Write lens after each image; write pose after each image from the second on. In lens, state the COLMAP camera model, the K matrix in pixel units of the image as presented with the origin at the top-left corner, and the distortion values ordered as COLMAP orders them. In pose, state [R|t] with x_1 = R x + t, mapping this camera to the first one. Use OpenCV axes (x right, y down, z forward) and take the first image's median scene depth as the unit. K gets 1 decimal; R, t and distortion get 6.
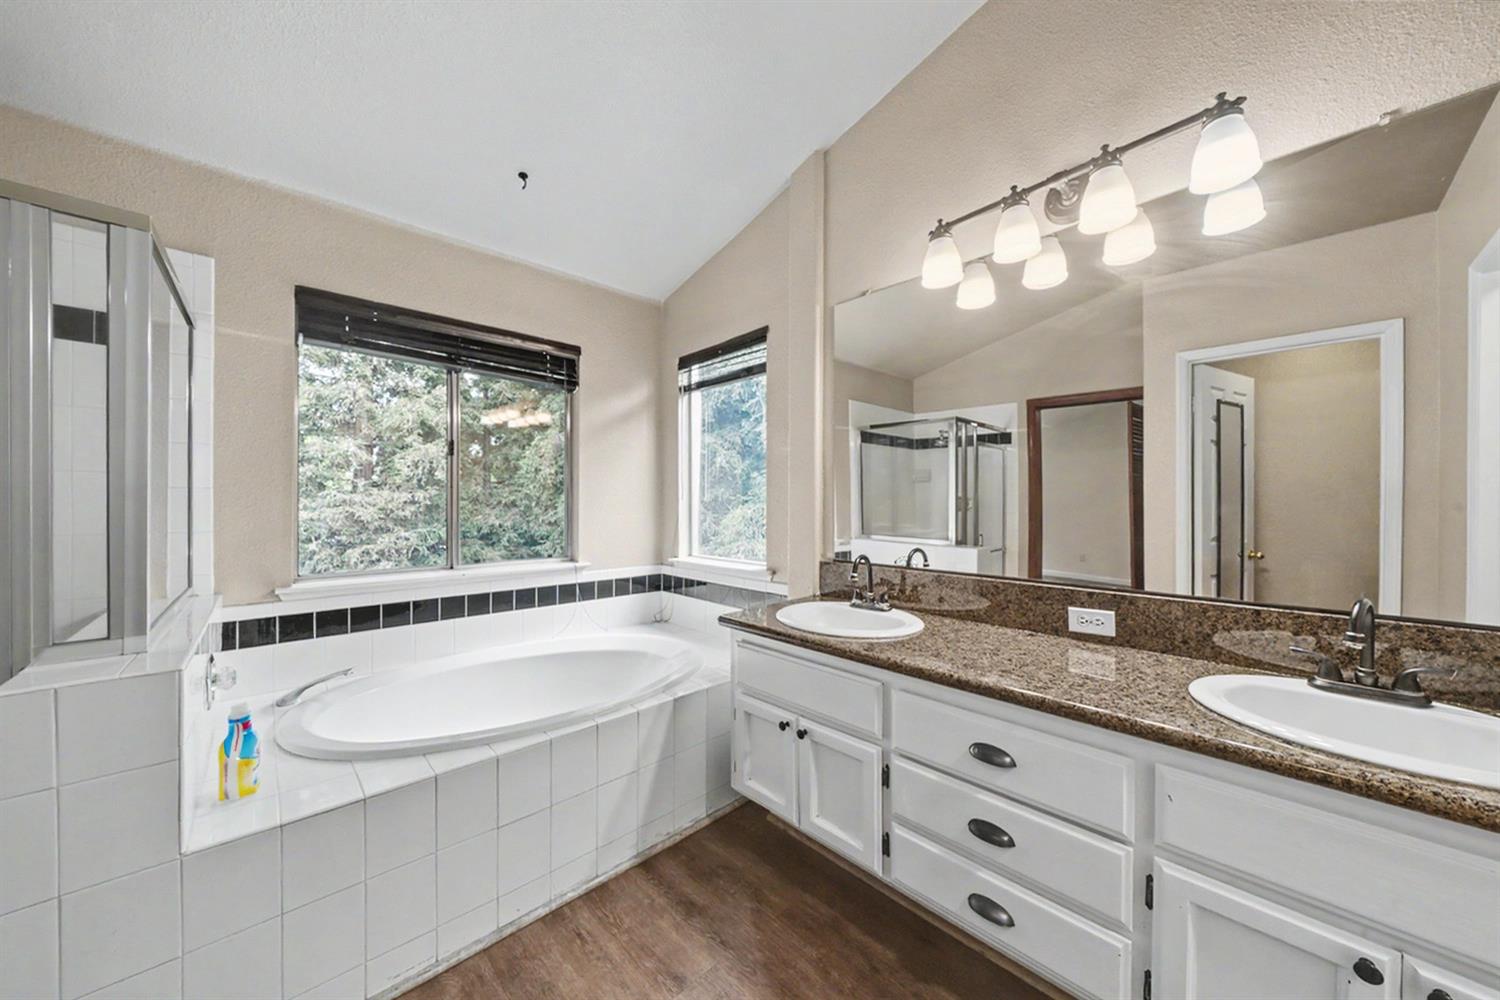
lens RADIAL K [[523.9, 0, 746.2], [0, 523.9, 502.2], [0, 0, 1]] dist [-0.003261, 0.000232]
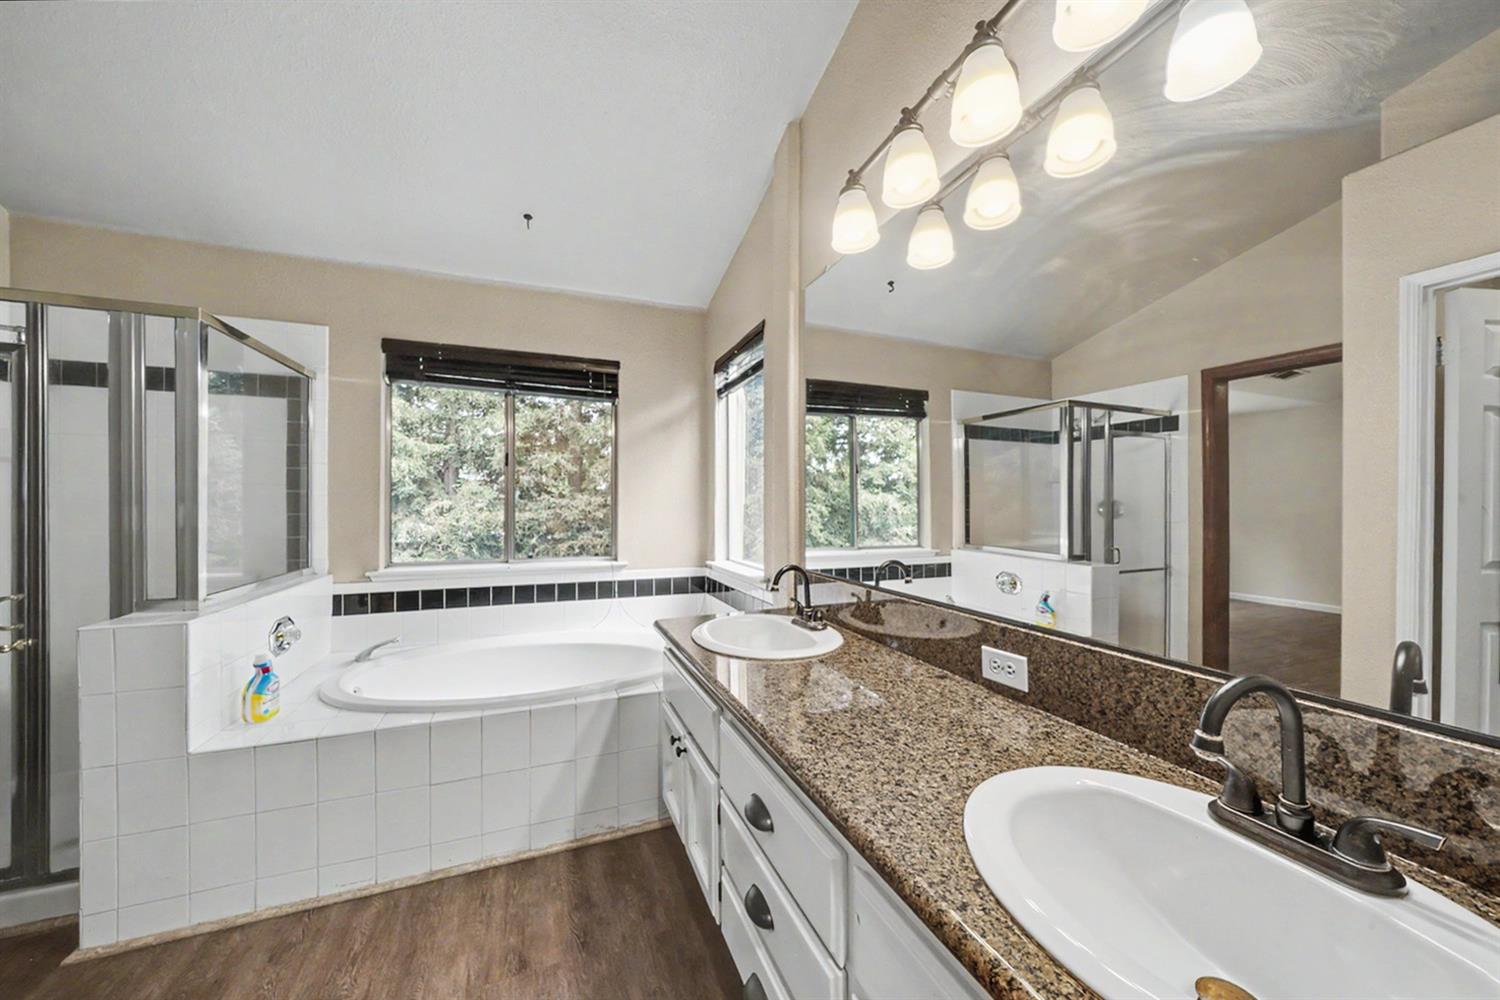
lens RADIAL K [[523.9, 0, 745.2], [0, 523.9, 505.1], [0, 0, 1]] dist [-0.003261, 0.000232]
pose [[0.927559, 0.001199, -0.373675, 0.384701], [-0.001976, 0.999997, -0.001695, -0.000358], [0.373672, 0.002311, 0.927558, 0.113124]]
